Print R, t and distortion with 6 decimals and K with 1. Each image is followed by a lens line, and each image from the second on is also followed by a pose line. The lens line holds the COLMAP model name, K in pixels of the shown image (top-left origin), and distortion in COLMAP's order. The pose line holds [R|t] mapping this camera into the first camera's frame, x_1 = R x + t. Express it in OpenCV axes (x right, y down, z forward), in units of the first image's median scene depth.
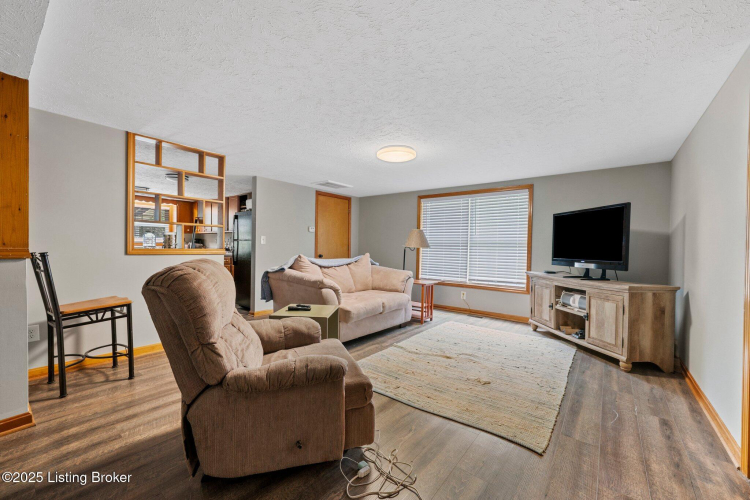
lens RADIAL K [[304.7, 0, 375.0], [0, 304.7, 250.0], [0, 0, 1]] dist [-0.000596, -0.000027]
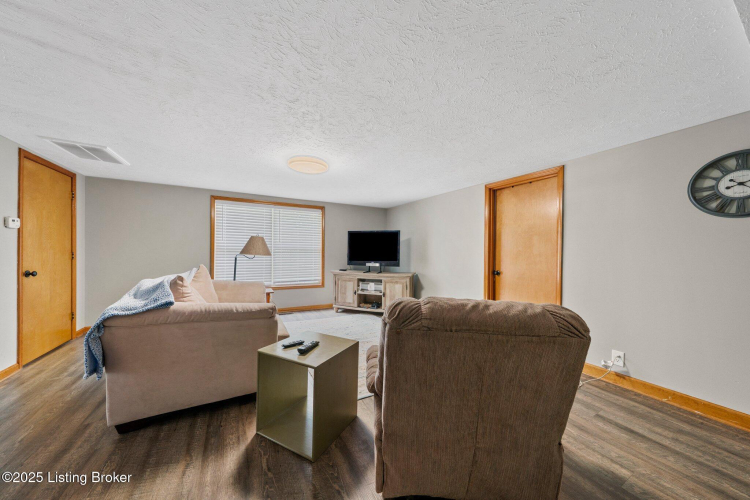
lens RADIAL K [[252.4, 0, 375.0], [0, 252.4, 250.0], [0, 0, 1]] dist [0.000657, 0.000077]
pose [[0.396532, -0.009236, 0.917975, -0.532361], [0.000872, 0.999953, 0.009684, -0.038815], [-0.918021, -0.003039, 0.396521, 0.413574]]
